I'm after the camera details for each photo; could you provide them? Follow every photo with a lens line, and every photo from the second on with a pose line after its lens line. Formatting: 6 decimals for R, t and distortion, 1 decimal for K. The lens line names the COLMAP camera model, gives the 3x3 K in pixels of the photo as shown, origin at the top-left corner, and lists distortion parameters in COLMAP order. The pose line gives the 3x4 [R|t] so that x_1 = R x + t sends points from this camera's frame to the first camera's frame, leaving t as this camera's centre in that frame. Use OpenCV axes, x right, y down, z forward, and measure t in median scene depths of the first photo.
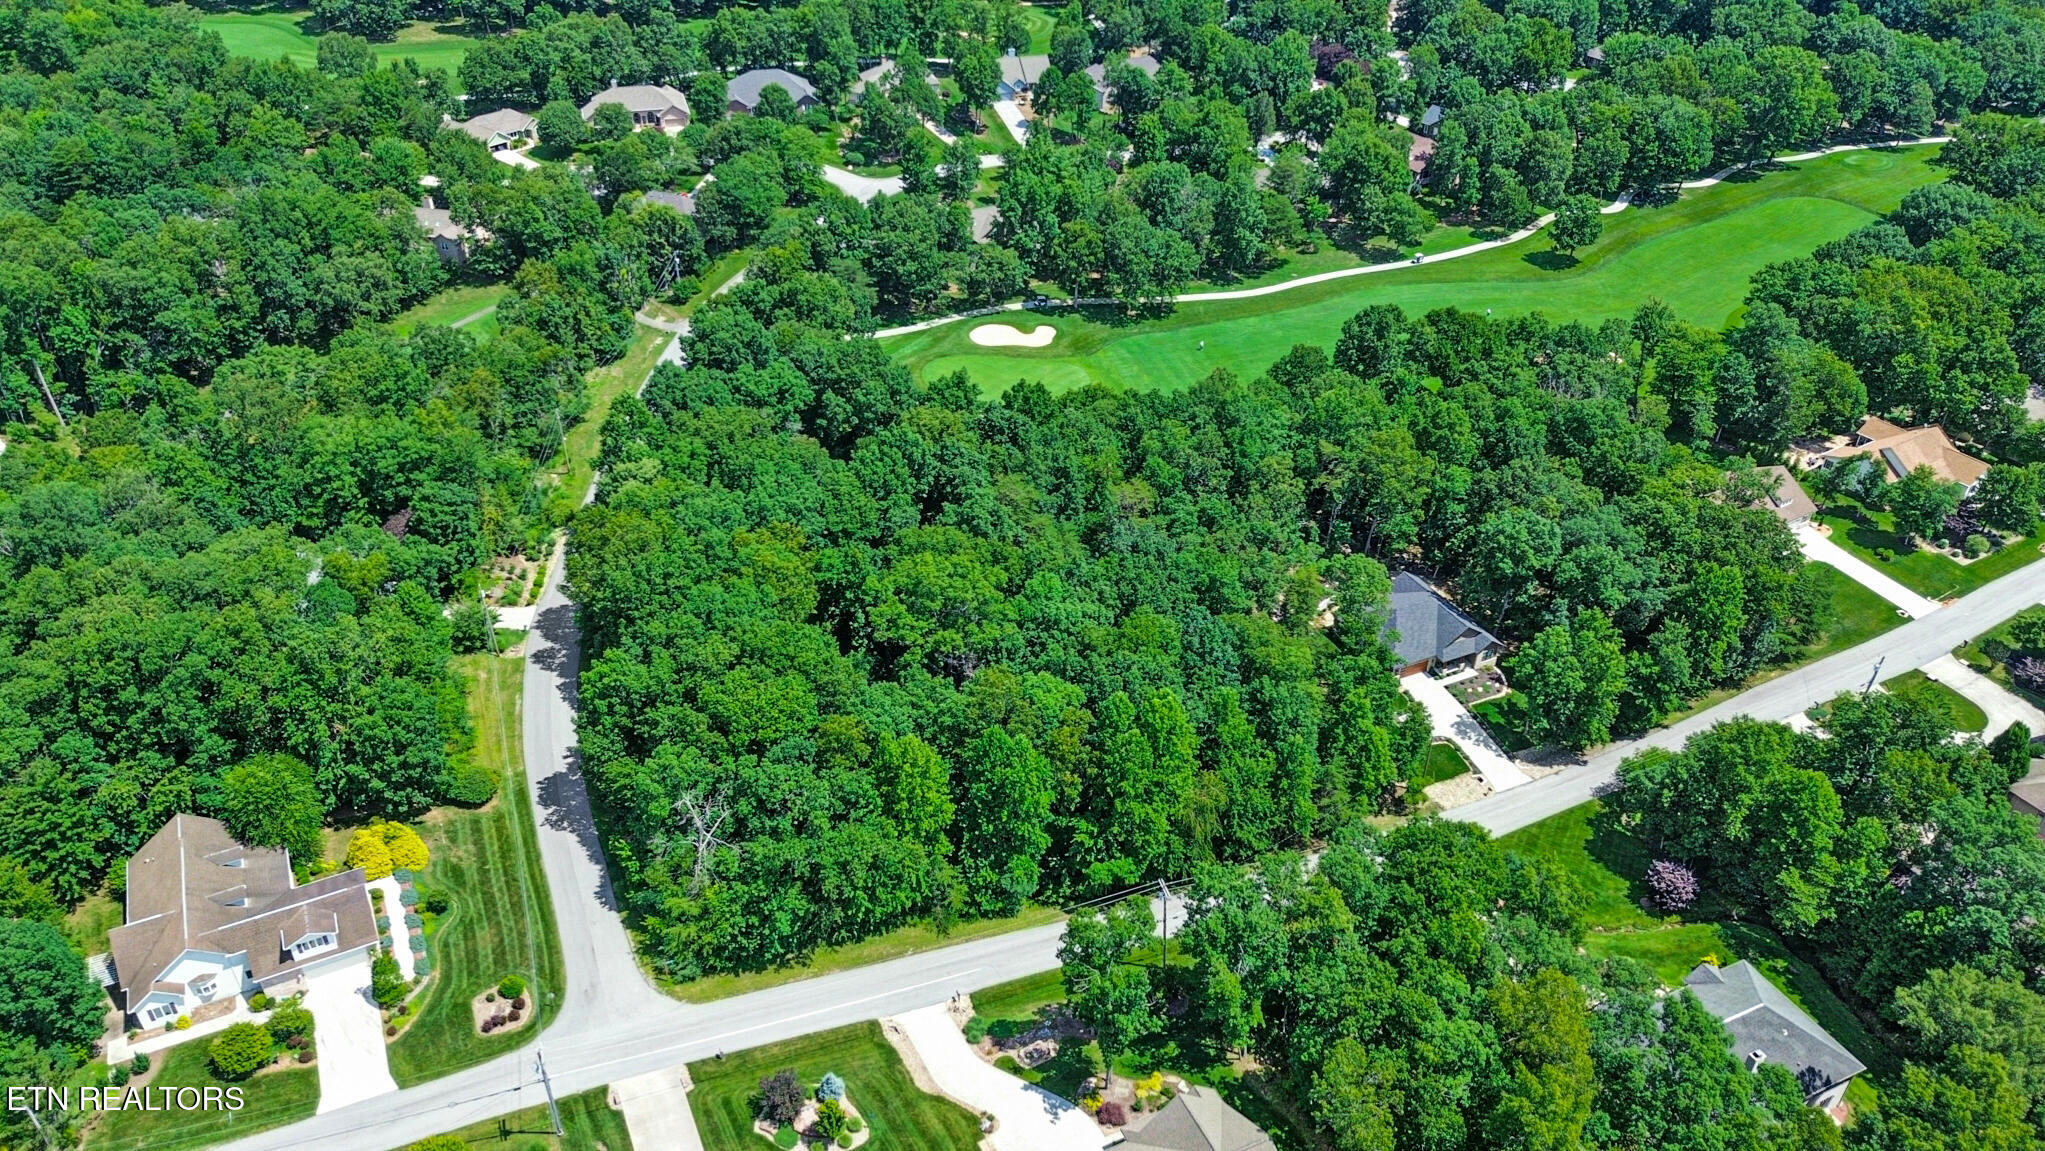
lens RADIAL K [[1462.4, 0, 1027.7], [0, 1462.4, 526.9], [0, 0, 1]] dist [0.069335, -0.062353]
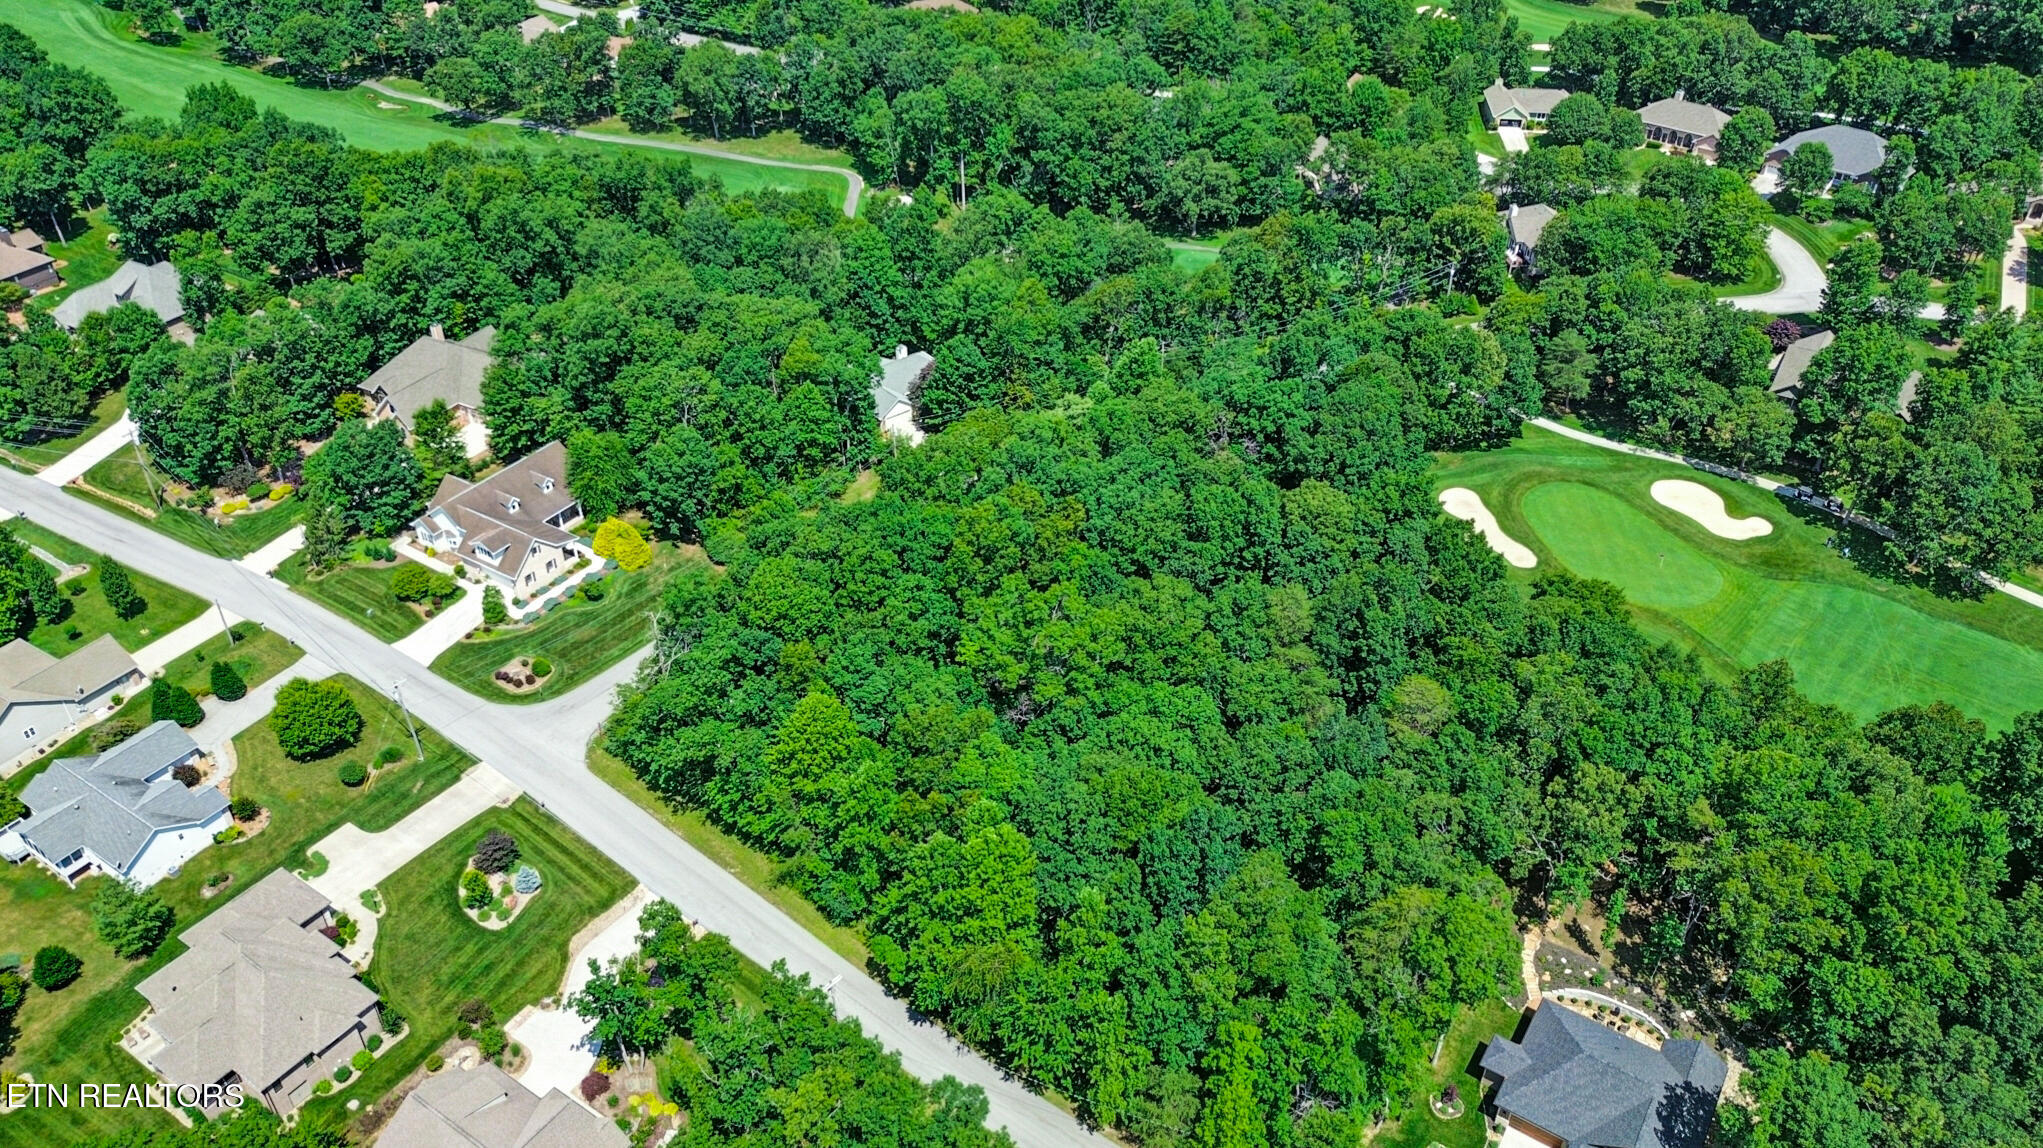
lens RADIAL K [[1460.3, 0, 1049.8], [0, 1460.3, 567.4], [0, 0, 1]] dist [0.053844, -0.040136]
pose [[0.511155, 0.488051, -0.707480, 0.489797], [-0.458613, 0.851042, 0.255738, -0.189962], [0.726908, 0.193738, 0.658840, 0.335597]]
